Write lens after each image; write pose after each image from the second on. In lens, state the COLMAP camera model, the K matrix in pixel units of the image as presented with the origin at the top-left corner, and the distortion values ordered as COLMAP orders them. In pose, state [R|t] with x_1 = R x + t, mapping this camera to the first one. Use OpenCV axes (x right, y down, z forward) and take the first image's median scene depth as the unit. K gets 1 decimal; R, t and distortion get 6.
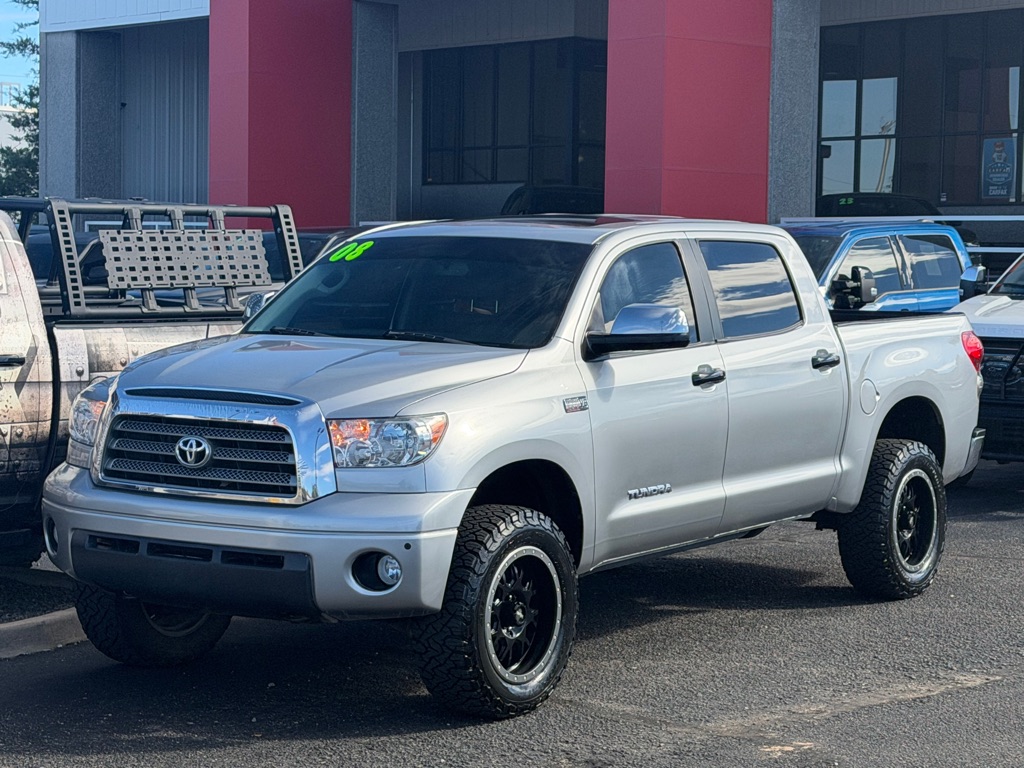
lens RADIAL K [[2290.1, 0, 502.6], [0, 2290.1, 424.6], [0, 0, 1]] dist [0.130148, 0.000000]
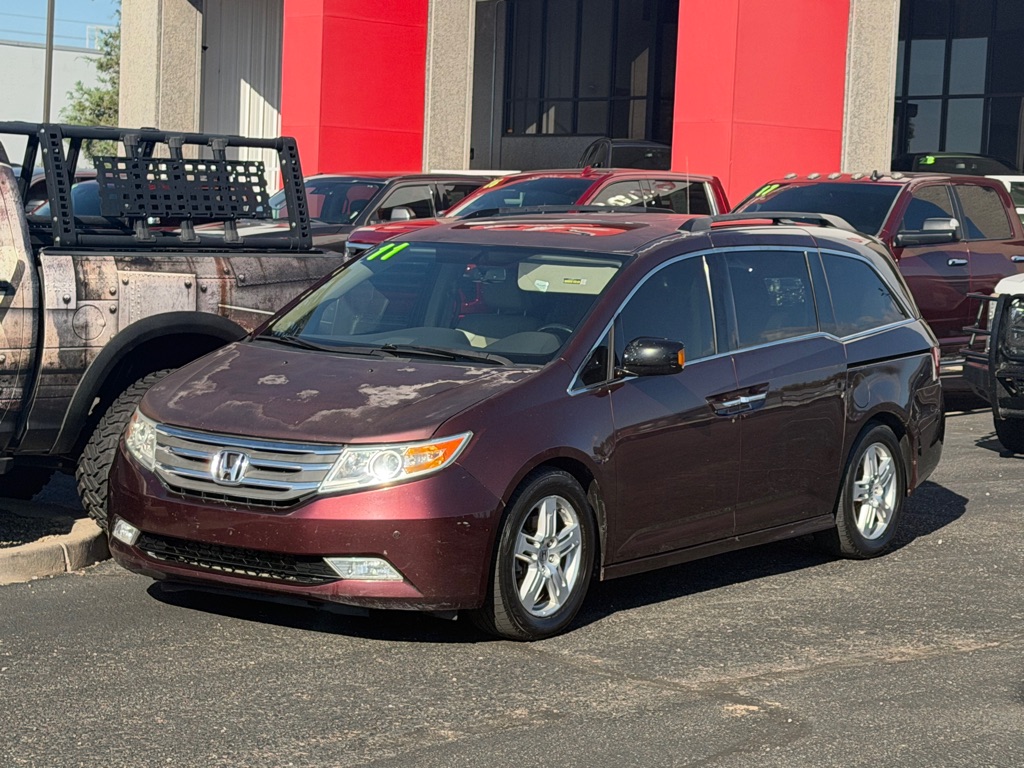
lens RADIAL K [[2290.1, 0, 484.5], [0, 2290.1, 422.5], [0, 0, 1]] dist [0.130148, 0.000000]
pose [[0.998184, 0.030812, -0.051771, 0.025948], [-0.029938, 0.999397, 0.017588, 0.003889], [0.052282, -0.016006, 0.998504, 0.017629]]
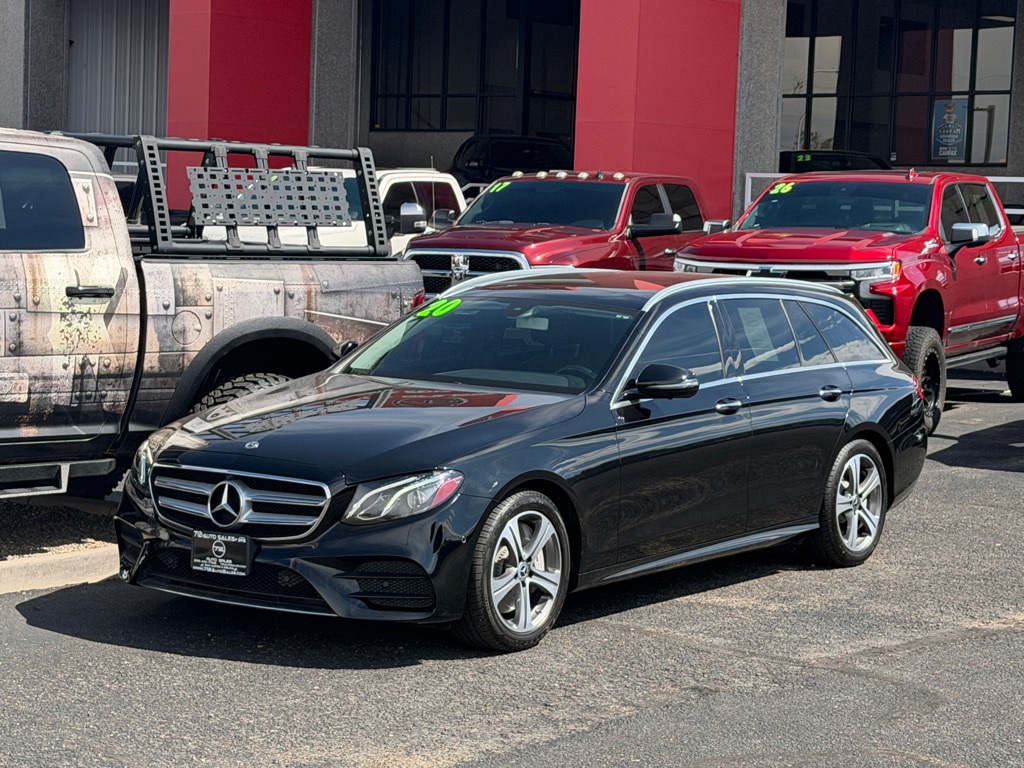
lens RADIAL K [[2290.1, 0, 469.1], [0, 2290.1, 434.5], [0, 0, 1]] dist [0.130148, 0.000000]
pose [[0.999221, 0.022007, 0.032753, -0.045232], [-0.022854, 0.999408, 0.025721, 0.002865], [-0.032168, -0.026450, 0.999132, -0.018690]]
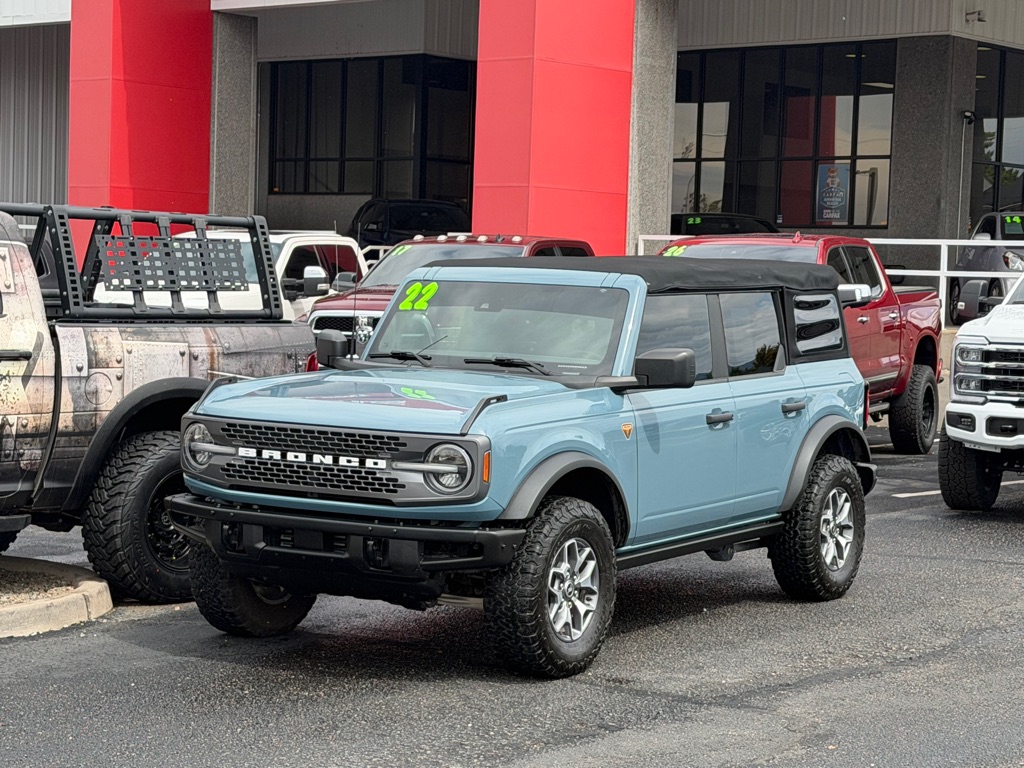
lens RADIAL K [[2290.1, 0, 528.0], [0, 2290.1, 418.7], [0, 0, 1]] dist [0.130148, 0.000000]
pose [[0.994640, 0.013575, 0.102506, -0.049065], [-0.012759, 0.999881, -0.008618, 0.003848], [-0.102611, 0.007264, 0.994695, -0.041152]]
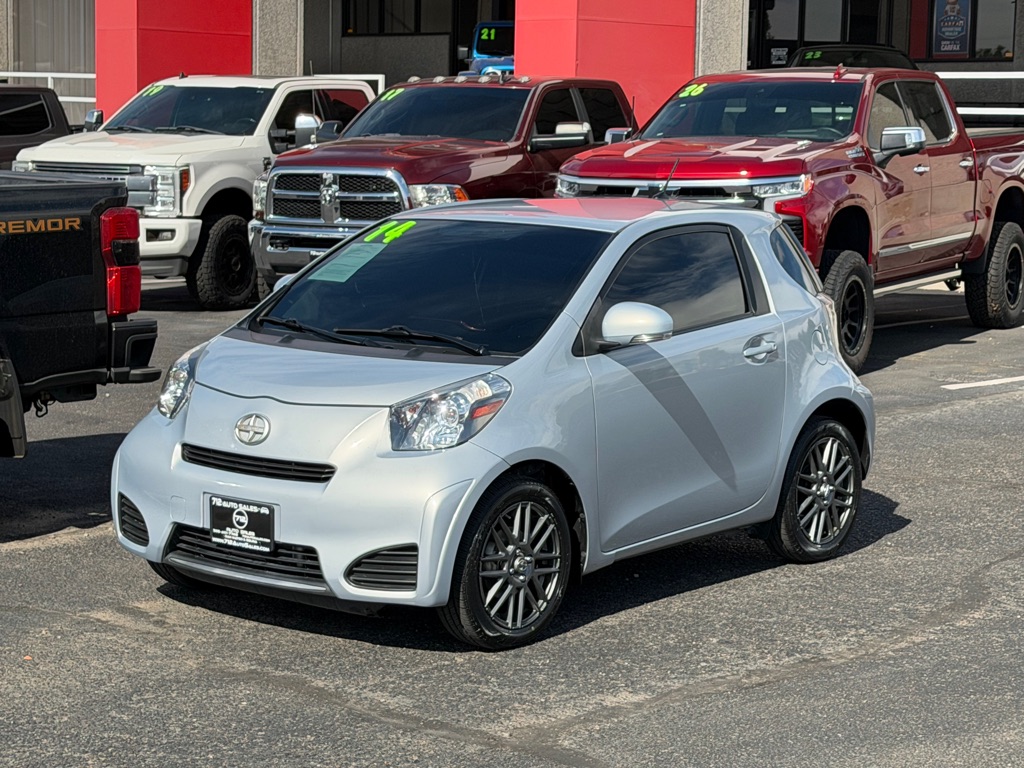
lens RADIAL K [[2290.1, 0, 508.8], [0, 2290.1, 428.2], [0, 0, 1]] dist [0.130148, 0.000000]
pose [[0.999871, 0.004391, 0.015461, 0.039755], [-0.005351, 0.998026, 0.062568, -0.008509], [-0.015156, -0.062642, 0.997921, 0.110651]]
